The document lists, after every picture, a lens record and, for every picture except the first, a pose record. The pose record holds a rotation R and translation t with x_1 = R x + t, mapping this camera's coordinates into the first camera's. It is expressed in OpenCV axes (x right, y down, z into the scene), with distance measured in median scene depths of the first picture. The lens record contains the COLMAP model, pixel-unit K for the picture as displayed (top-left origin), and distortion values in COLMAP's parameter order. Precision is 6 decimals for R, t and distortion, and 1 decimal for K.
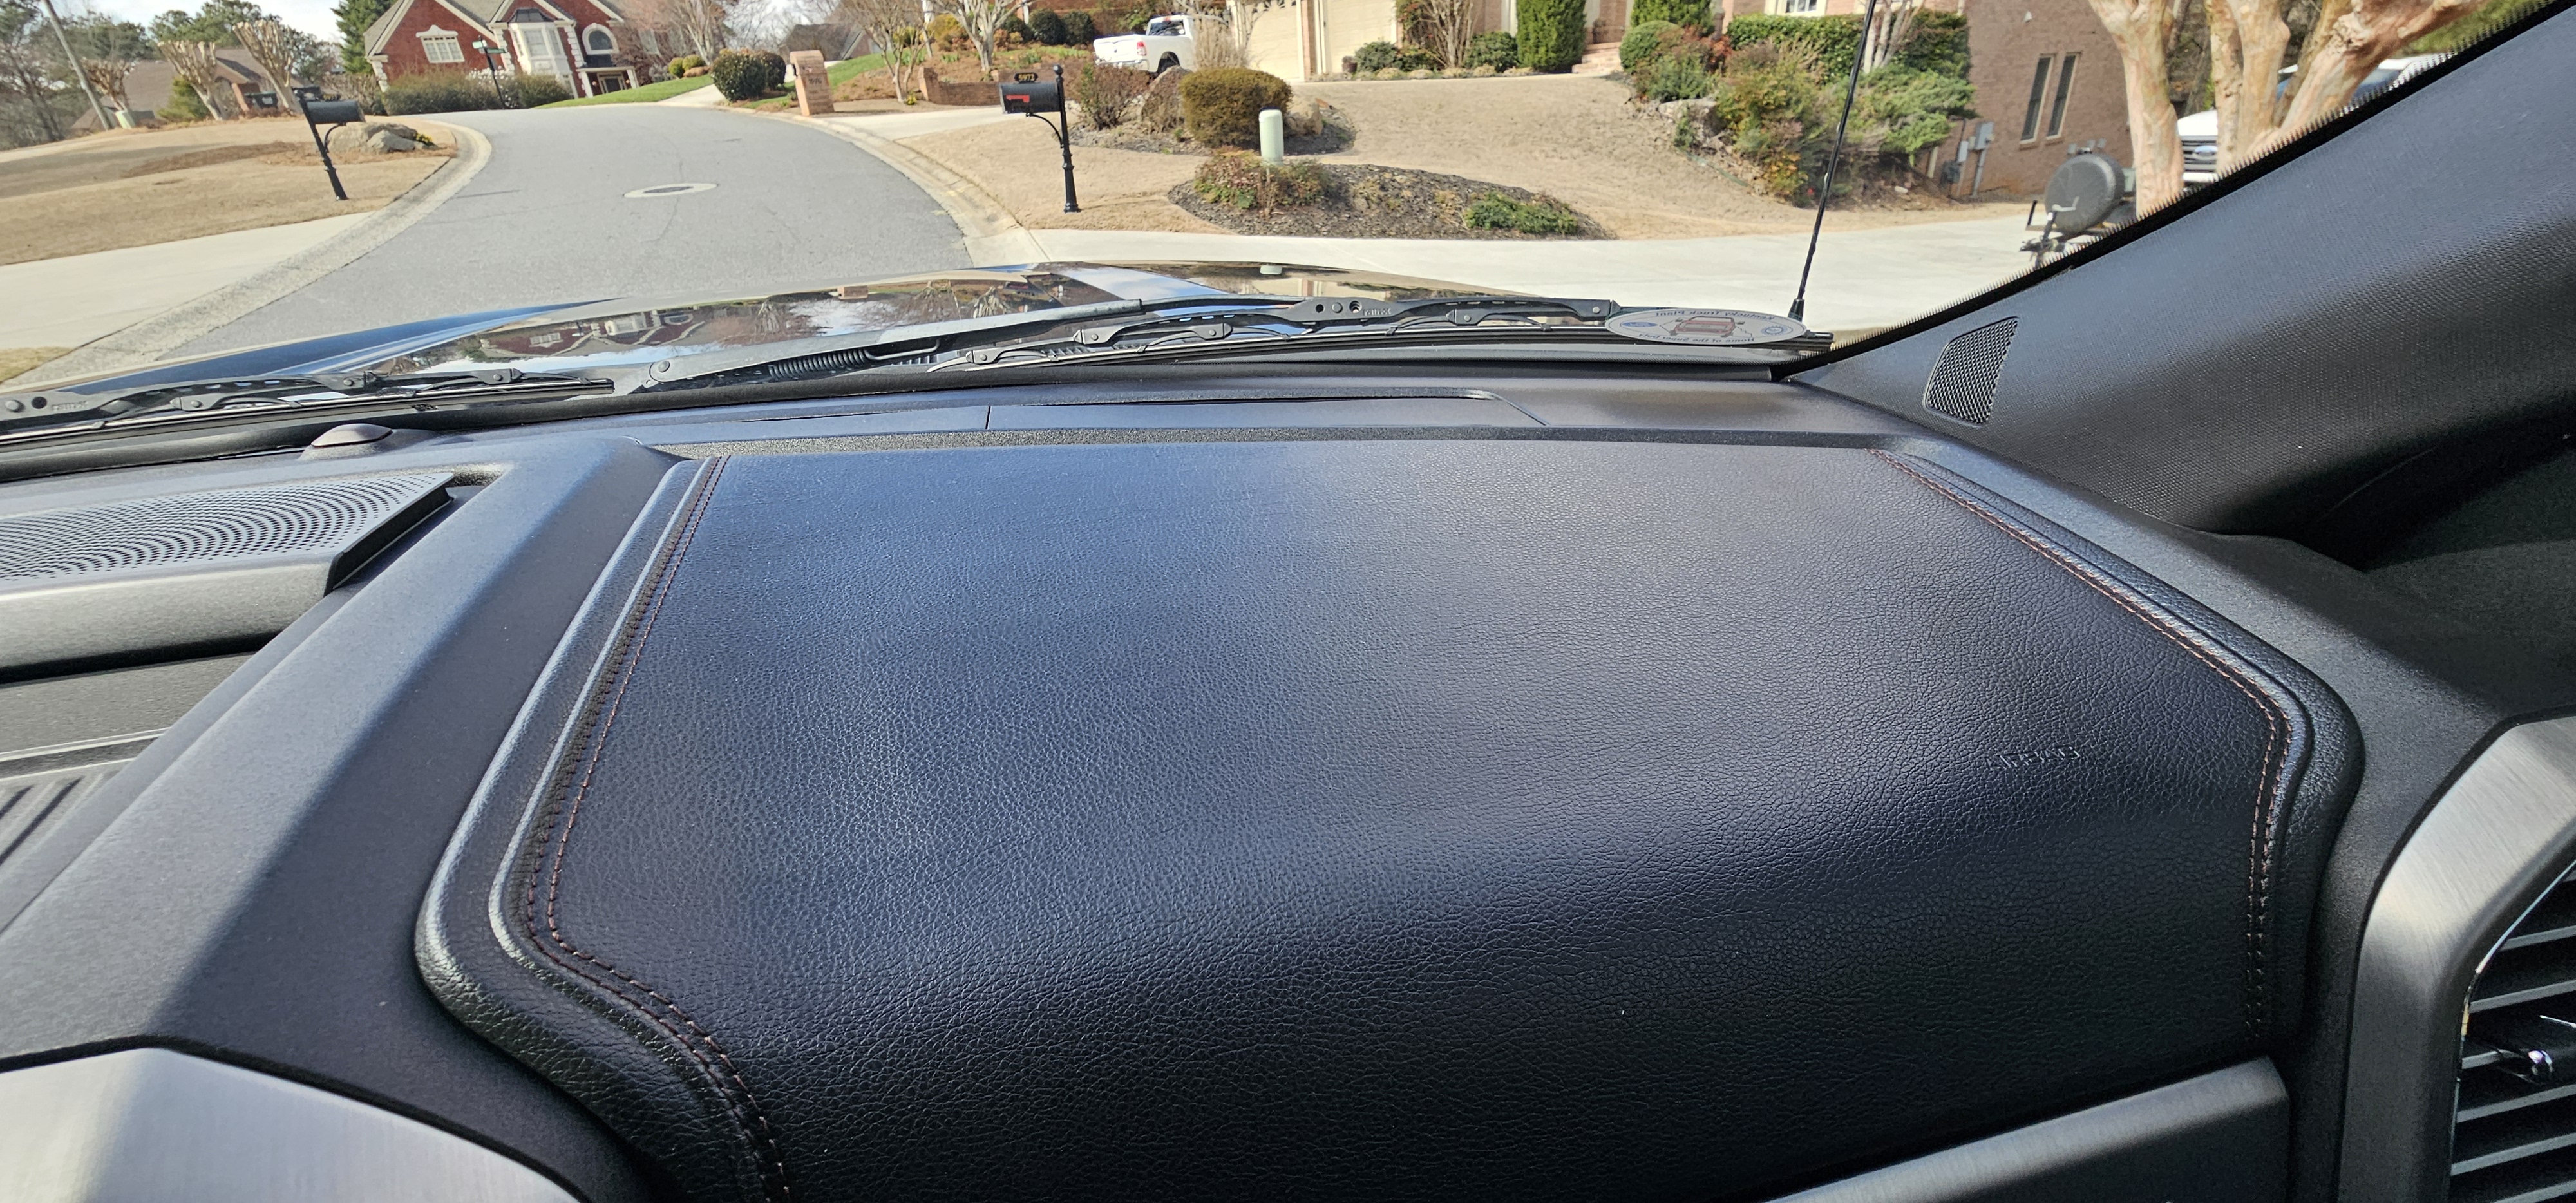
lens RADIAL K [[1023.7, 0, 1299.5], [0, 1023.7, 604.8], [0, 0, 1]] dist [-0.005106, 0.000474]
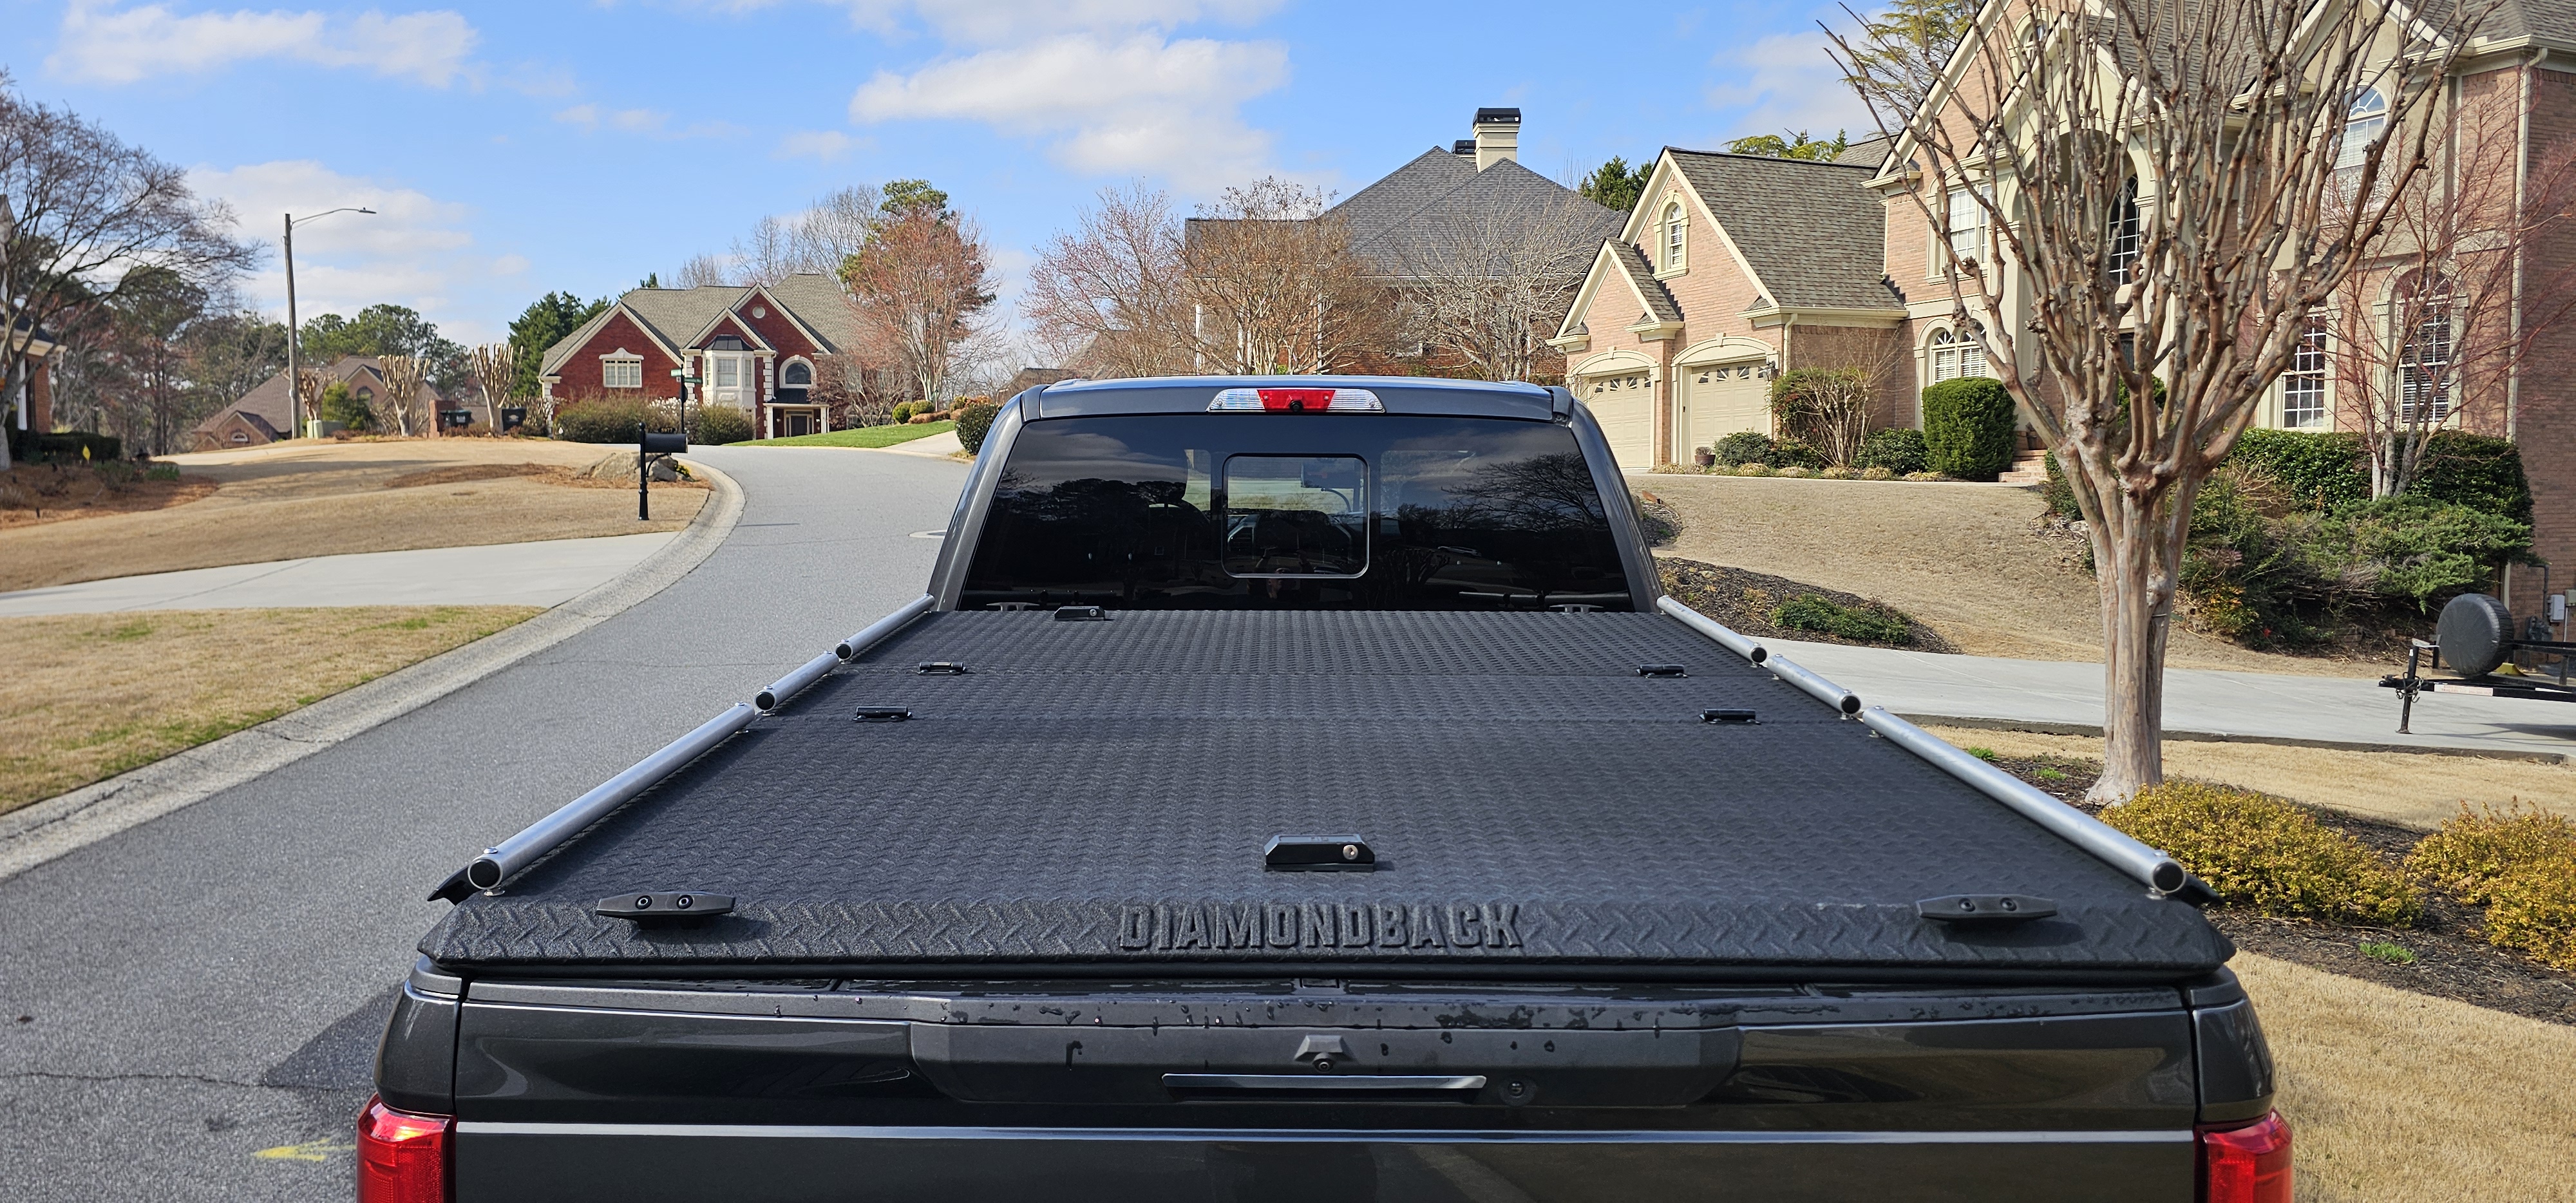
lens RADIAL K [[1684.2, 0, 1284.6], [0, 1684.2, 597.1], [0, 0, 1]] dist [0.052930, -0.052123]
pose [[0.969810, 0.074766, -0.232117, 0.063634], [-0.157526, 0.918672, -0.362254, 0.157713], [0.186155, 0.387882, 0.902715, -0.320936]]
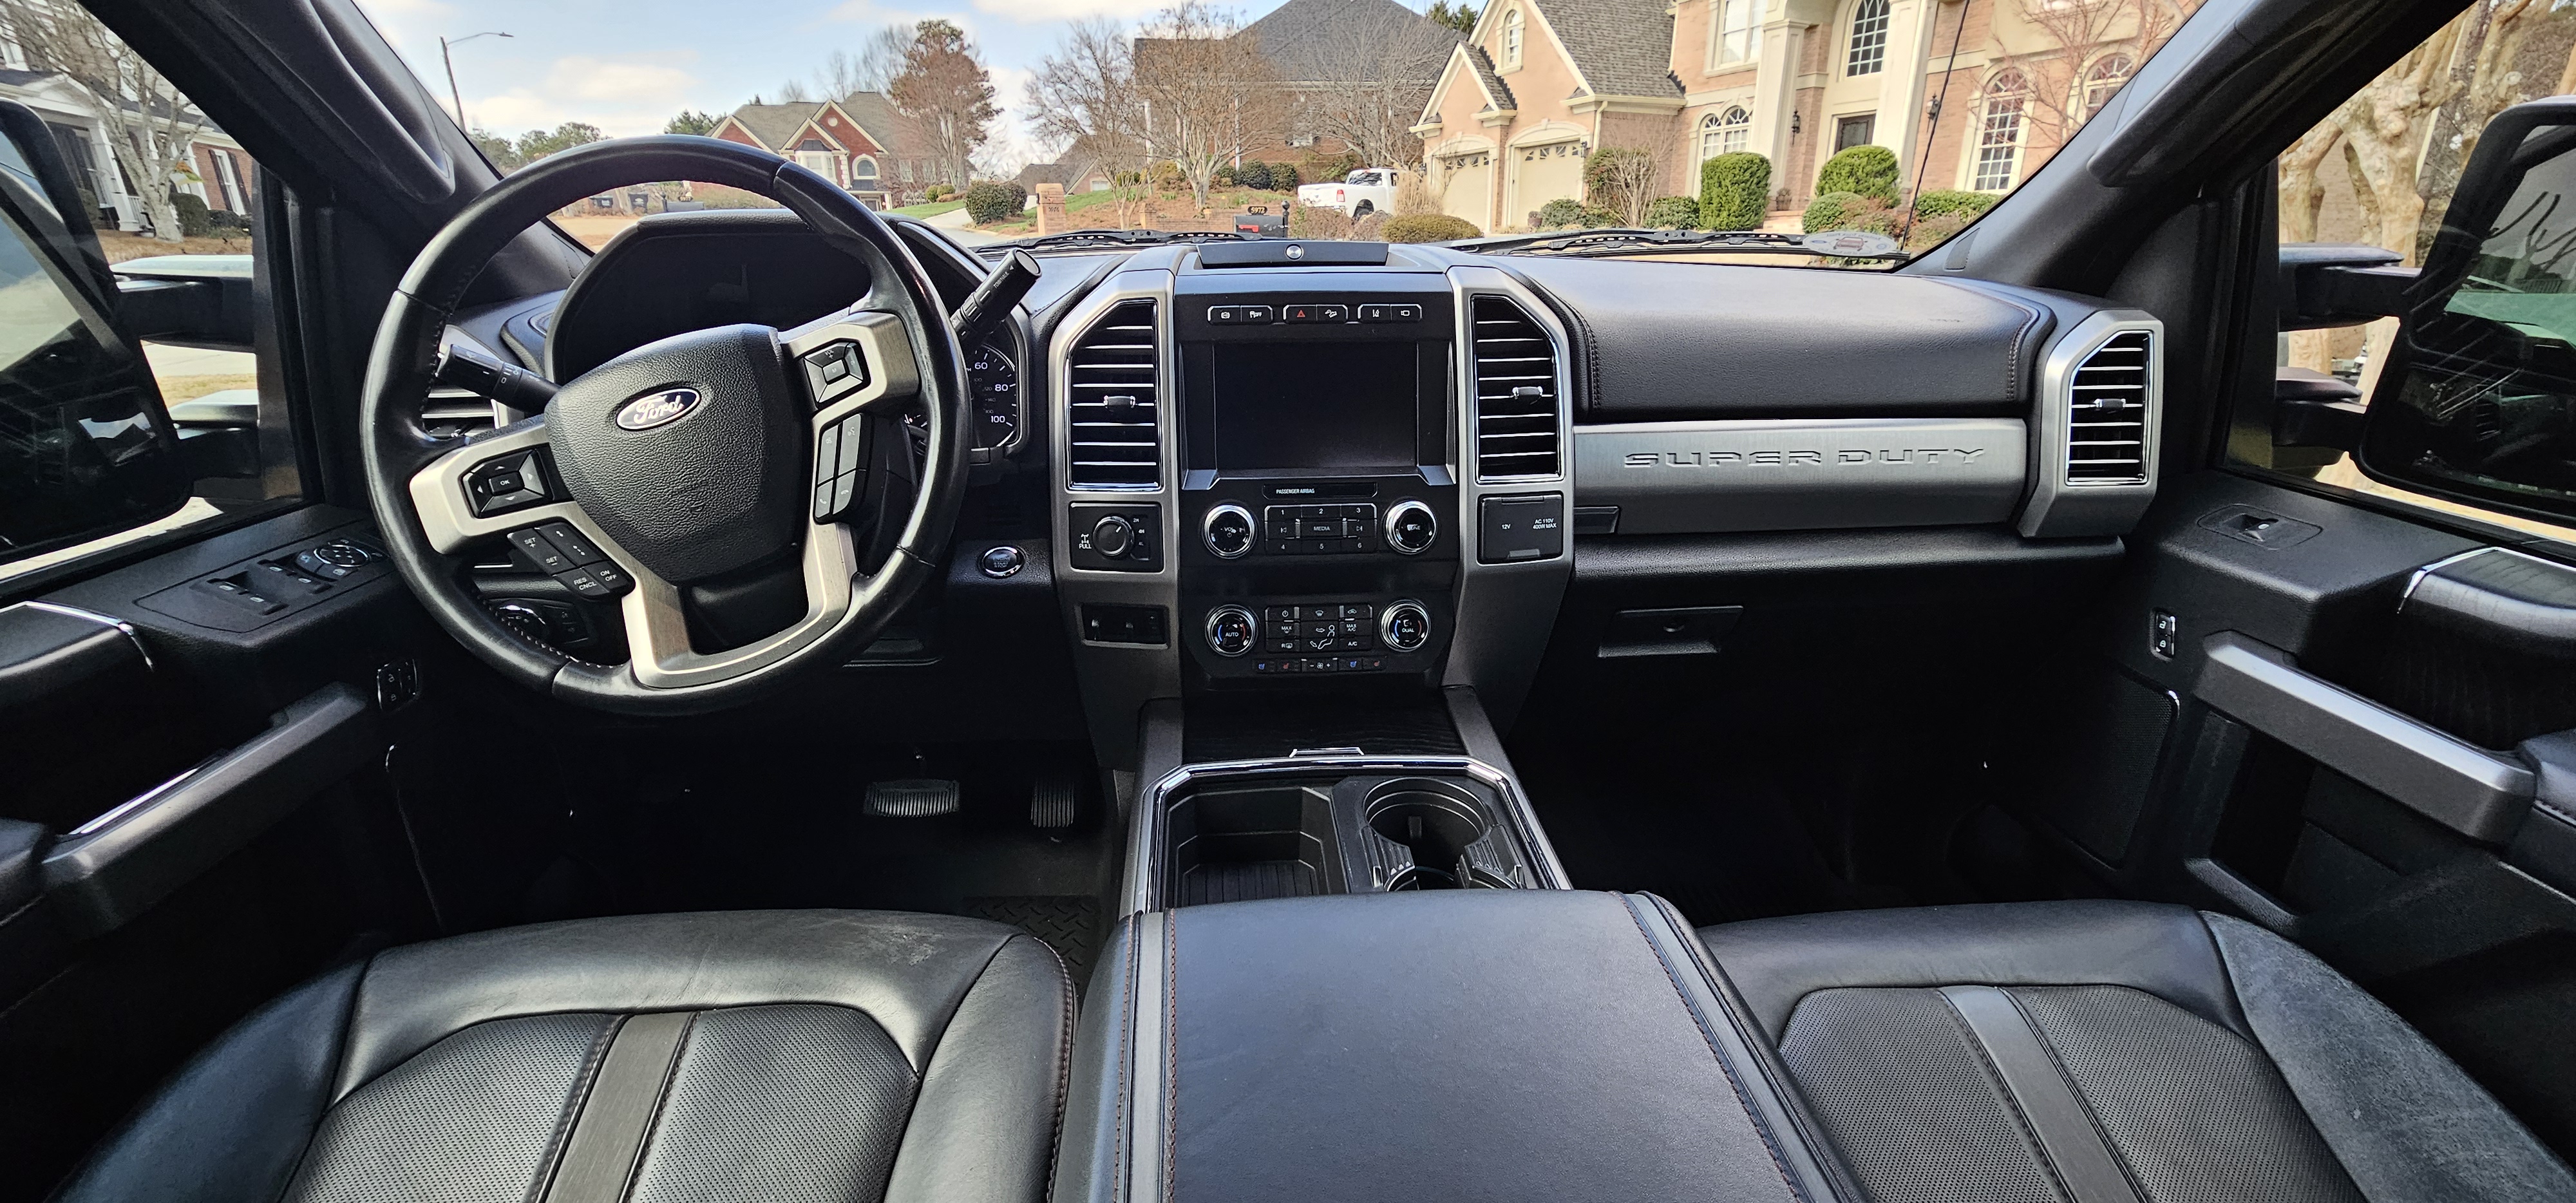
lens RADIAL K [[1023.7, 0, 1291.8], [0, 1023.7, 616.6], [0, 0, 1]] dist [-0.005106, 0.000474]
pose [[0.985116, 0.102844, -0.137729, -0.017062], [-0.117810, 0.987436, -0.105310, 0.038425], [0.125168, 0.119969, 0.984856, -0.052667]]
